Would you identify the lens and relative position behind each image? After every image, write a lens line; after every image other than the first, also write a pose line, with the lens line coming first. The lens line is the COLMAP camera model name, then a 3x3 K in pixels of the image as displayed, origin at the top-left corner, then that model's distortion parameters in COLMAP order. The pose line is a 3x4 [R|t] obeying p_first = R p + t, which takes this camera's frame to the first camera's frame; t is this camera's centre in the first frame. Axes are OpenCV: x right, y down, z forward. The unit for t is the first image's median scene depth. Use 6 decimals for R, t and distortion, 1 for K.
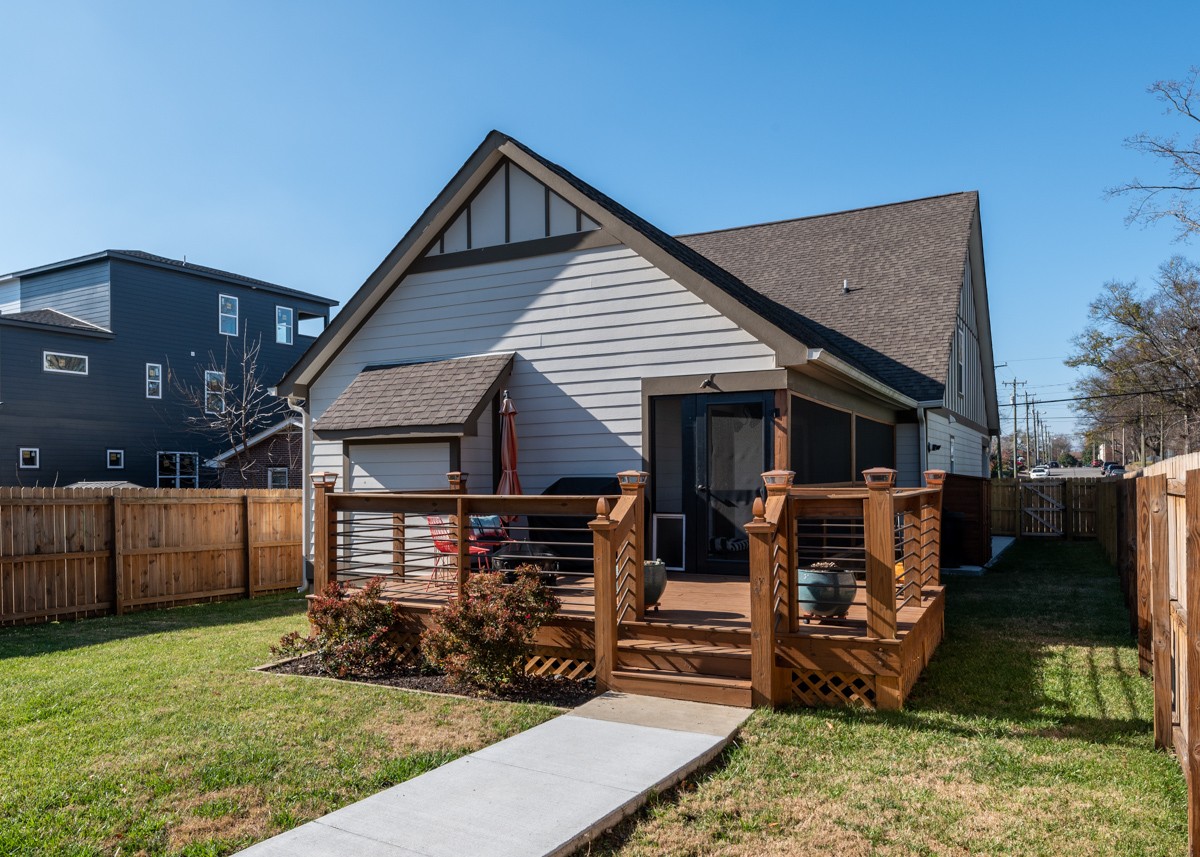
lens RADIAL K [[807.3, 0, 600.0], [0, 807.3, 428.5], [0, 0, 1]] dist [-0.000876, -0.000334]
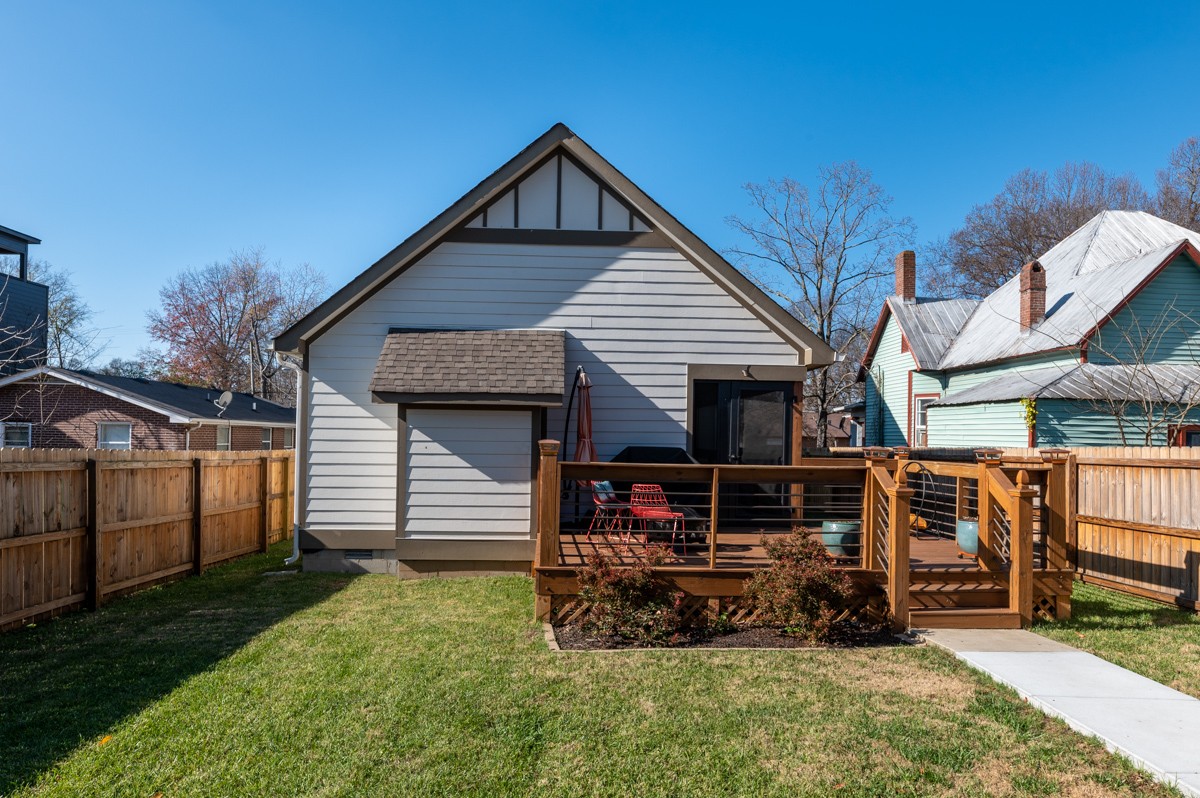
lens RADIAL K [[661.3, 0, 607.9], [0, 661.3, 404.4], [0, 0, 1]] dist [0.000582, -0.001686]
pose [[0.878958, 0.046612, 0.474615, -0.486202], [-0.048740, 0.998781, -0.007828, 0.010039], [-0.474401, -0.016252, 0.880159, 0.190387]]
